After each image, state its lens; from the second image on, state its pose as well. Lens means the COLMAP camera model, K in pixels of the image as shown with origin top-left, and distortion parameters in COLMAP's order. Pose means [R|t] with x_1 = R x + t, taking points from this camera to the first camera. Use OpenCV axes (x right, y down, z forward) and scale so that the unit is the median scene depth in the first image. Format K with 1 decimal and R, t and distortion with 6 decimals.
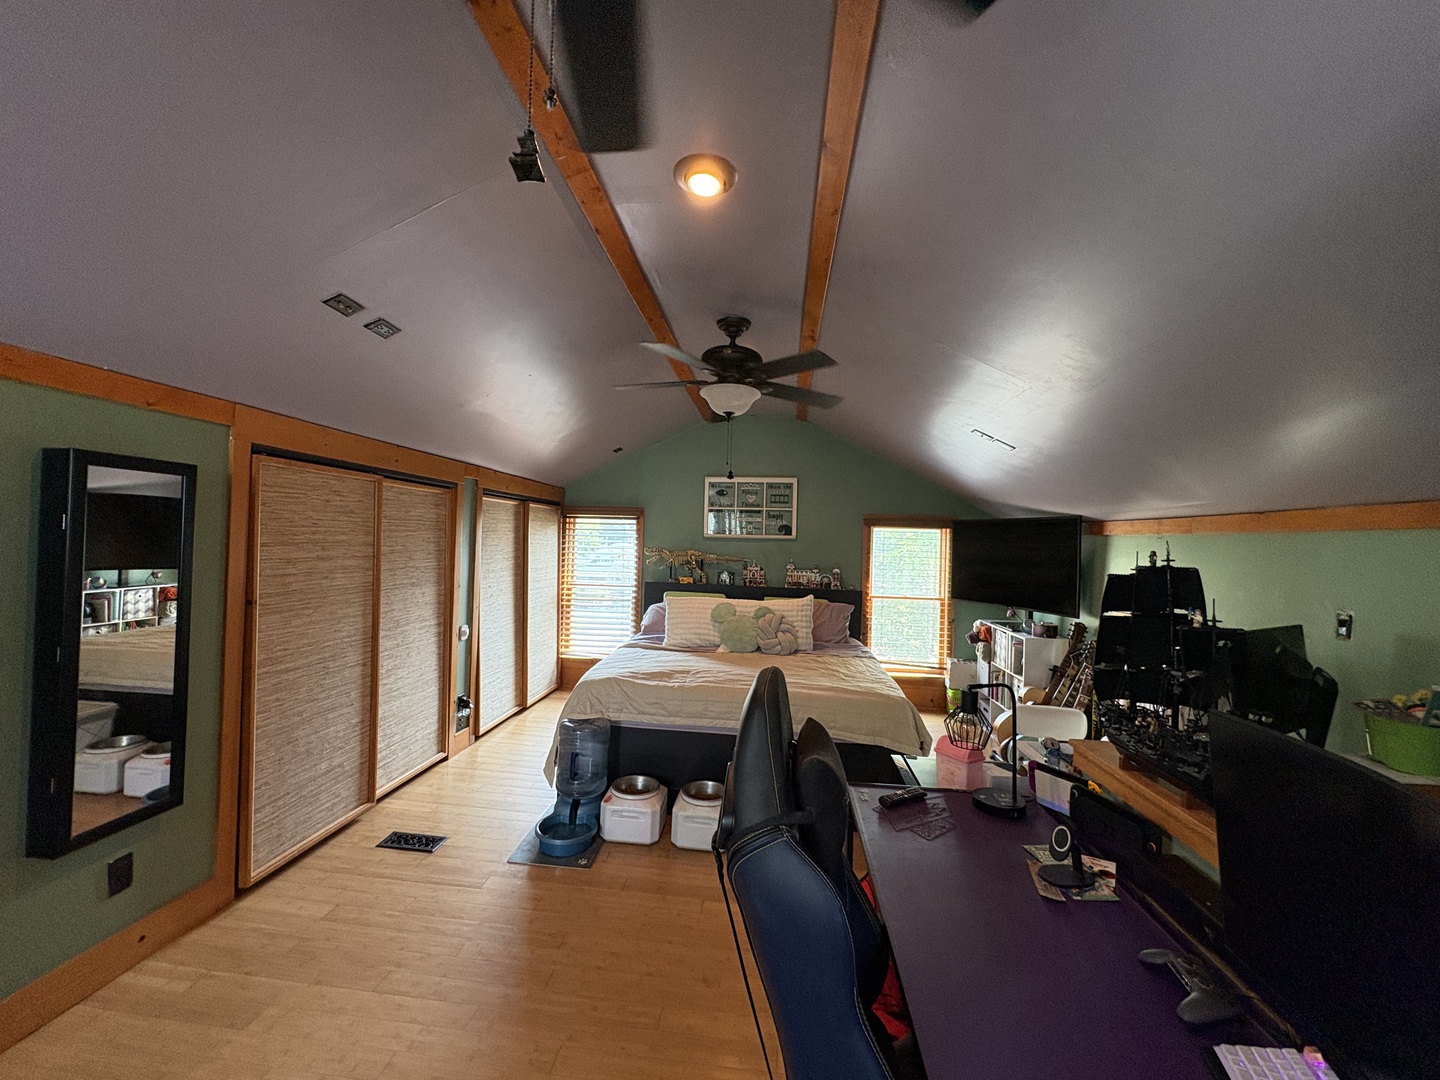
lens RADIAL K [[572.3, 0, 719.2], [0, 572.3, 538.7], [0, 0, 1]] dist [0.001408, 0.000021]
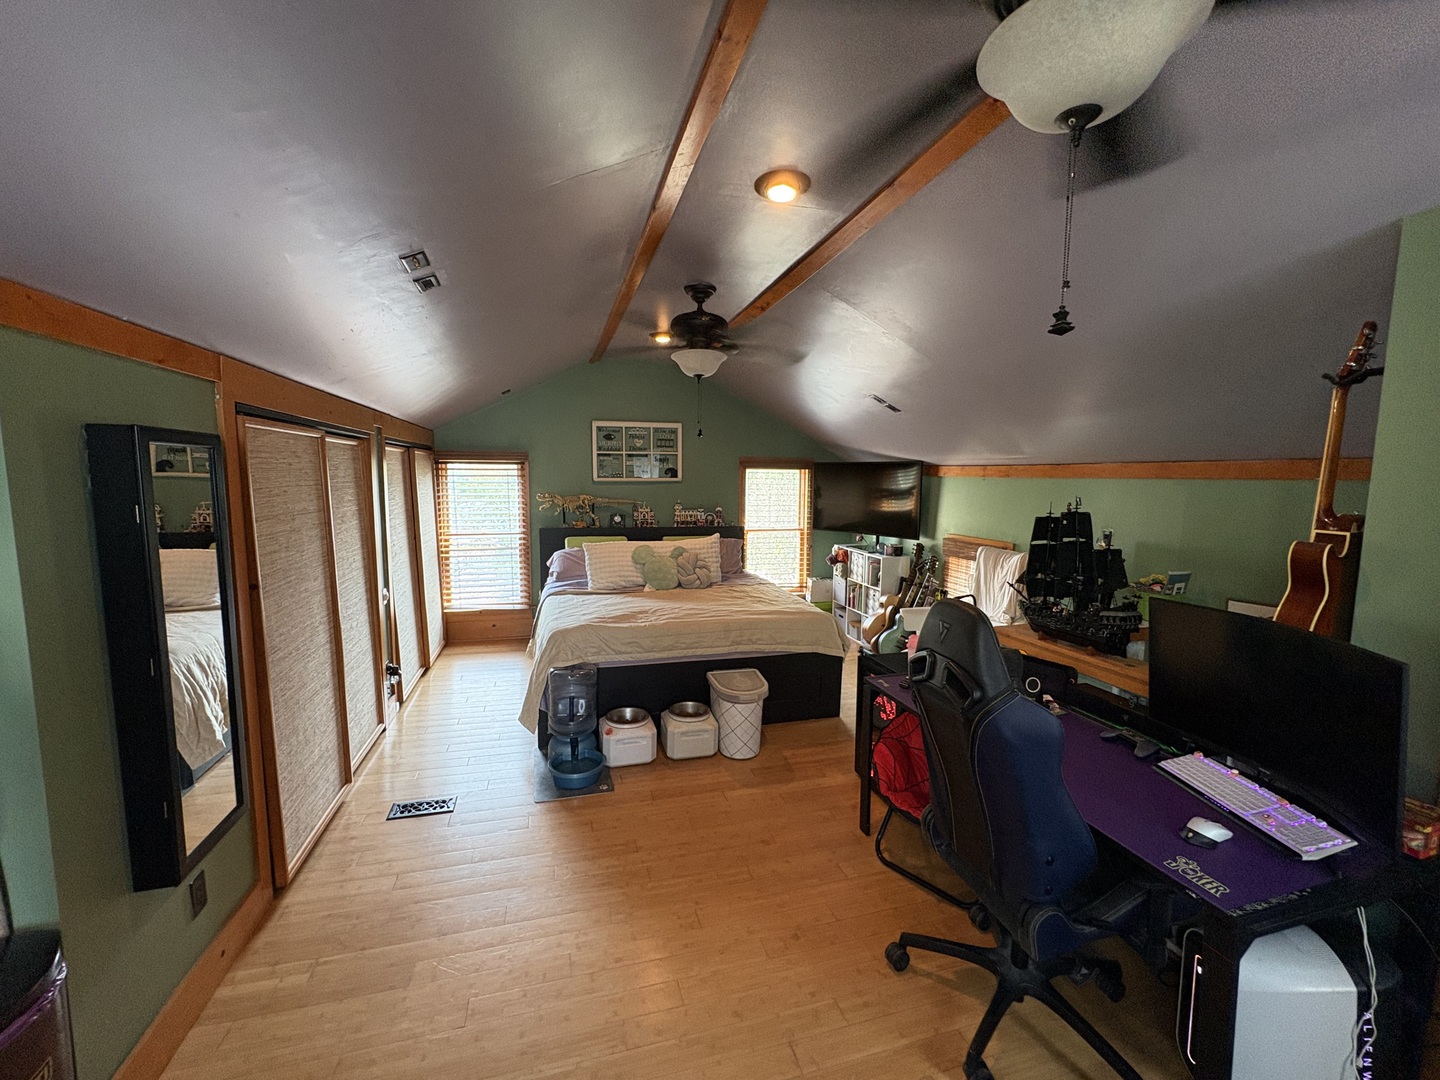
lens RADIAL K [[572.3, 0, 719.2], [0, 572.3, 538.7], [0, 0, 1]] dist [0.001408, 0.000021]
pose [[0.928418, -0.061408, 0.366427, -0.243373], [0.016165, 0.991989, 0.125285, -0.031140], [-0.371185, -0.110393, 0.921973, -0.034832]]
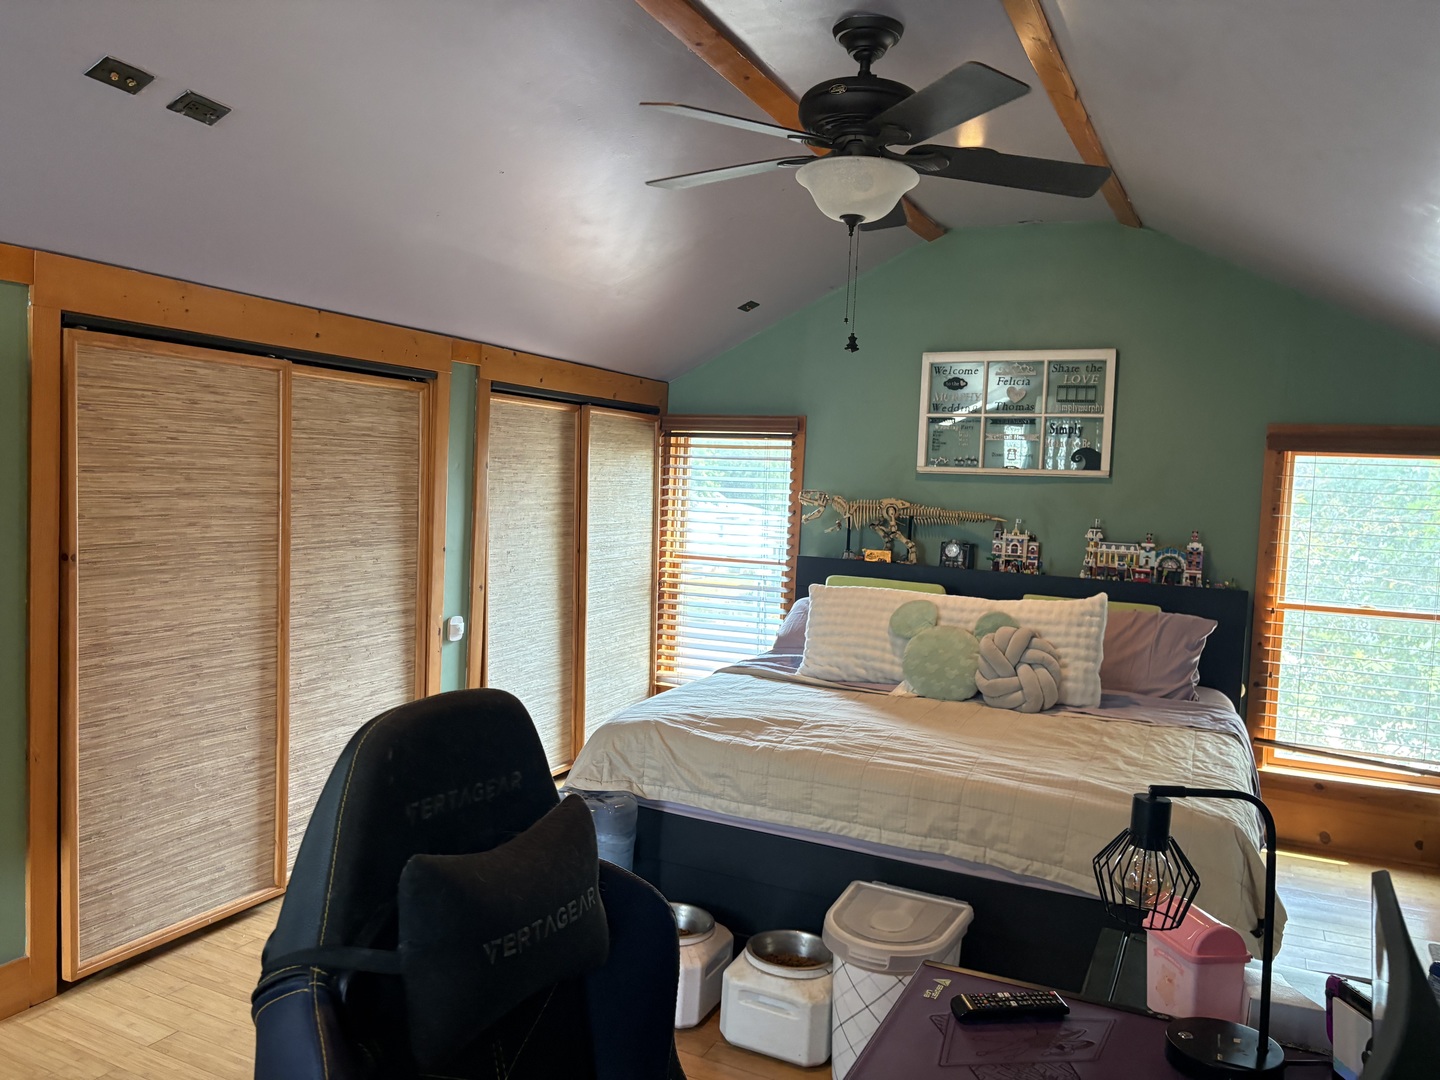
lens RADIAL K [[1078.5, 0, 715.7], [0, 1078.5, 541.0], [0, 0, 1]] dist [0.072768, -0.093984]
pose [[0.944280, 0.029384, -0.327828, 0.149397], [-0.011587, 0.998357, 0.056111, 0.007269], [0.328938, -0.049186, 0.943070, 0.035162]]
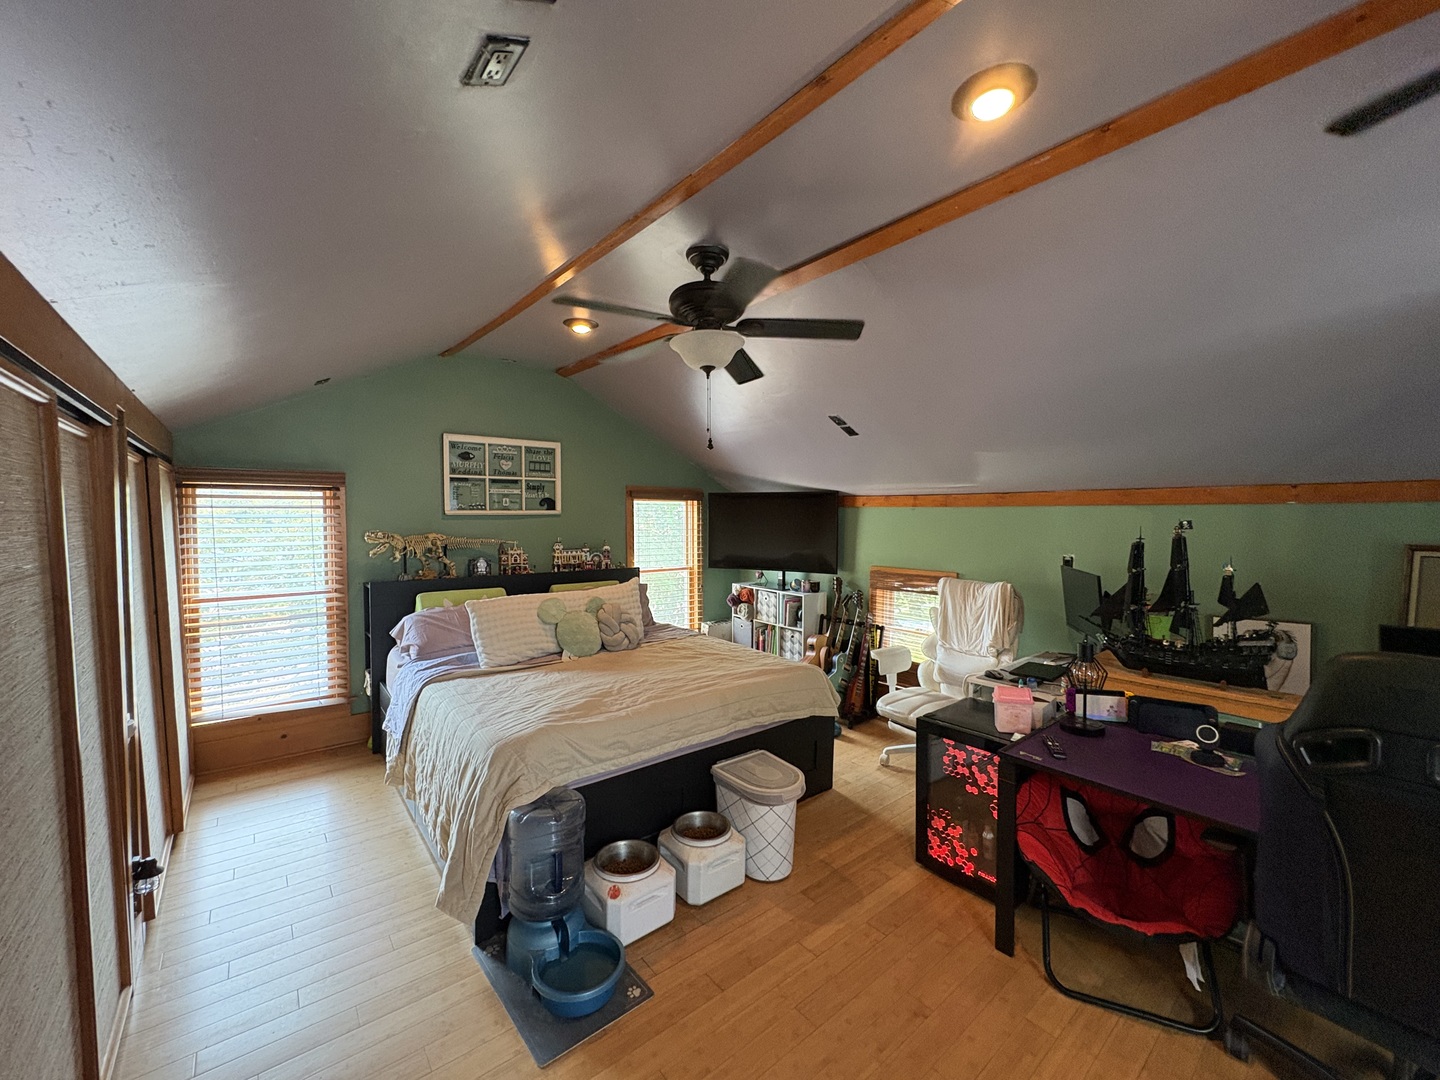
lens RADIAL K [[572.3, 0, 719.2], [0, 572.3, 538.7], [0, 0, 1]] dist [0.001408, 0.000021]
pose [[0.704393, -0.056057, 0.707593, -0.374736], [0.013886, 0.997774, 0.065223, -0.019047], [-0.709674, -0.036117, 0.703604, 0.271415]]
